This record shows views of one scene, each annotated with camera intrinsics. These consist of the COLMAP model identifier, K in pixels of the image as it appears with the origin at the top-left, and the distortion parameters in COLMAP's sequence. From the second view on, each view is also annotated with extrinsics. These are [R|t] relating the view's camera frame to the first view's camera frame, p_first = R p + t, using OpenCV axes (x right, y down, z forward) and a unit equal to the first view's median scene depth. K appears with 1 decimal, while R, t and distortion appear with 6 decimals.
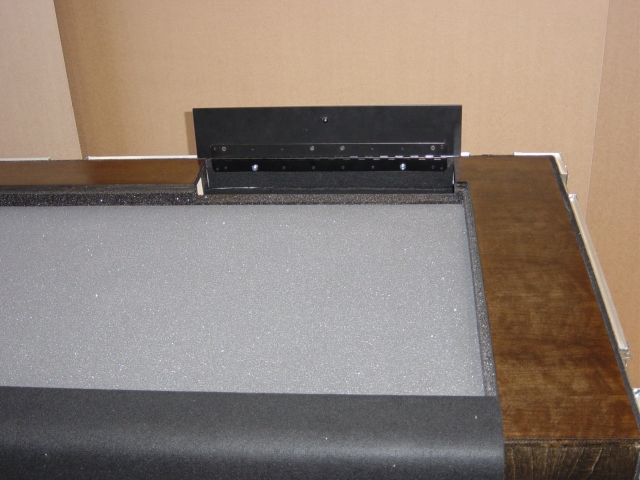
lens RADIAL K [[868.0, 0, 319.3], [0, 868.0, 239.3], [0, 0, 1]] dist [-0.131089, 0.000000]
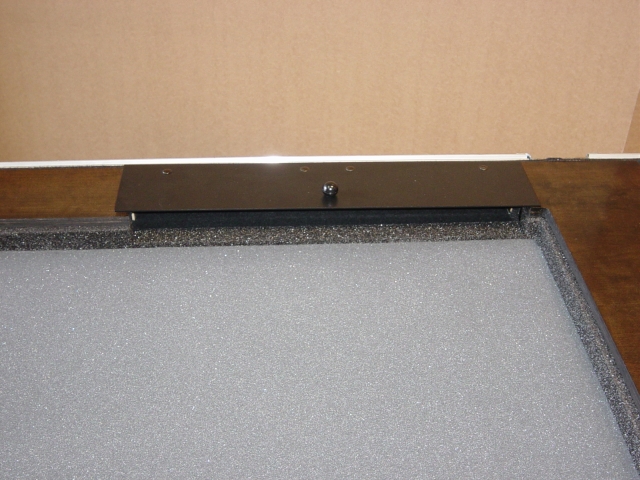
lens RADIAL K [[868.0, 0, 321.1], [0, 868.0, 239.0], [0, 0, 1]] dist [-0.131089, 0.000000]
pose [[0.983737, -0.033035, 0.176552, -0.117149], [0.011655, 0.992610, 0.120787, -0.120849], [-0.179238, -0.116765, 0.976852, 0.353033]]
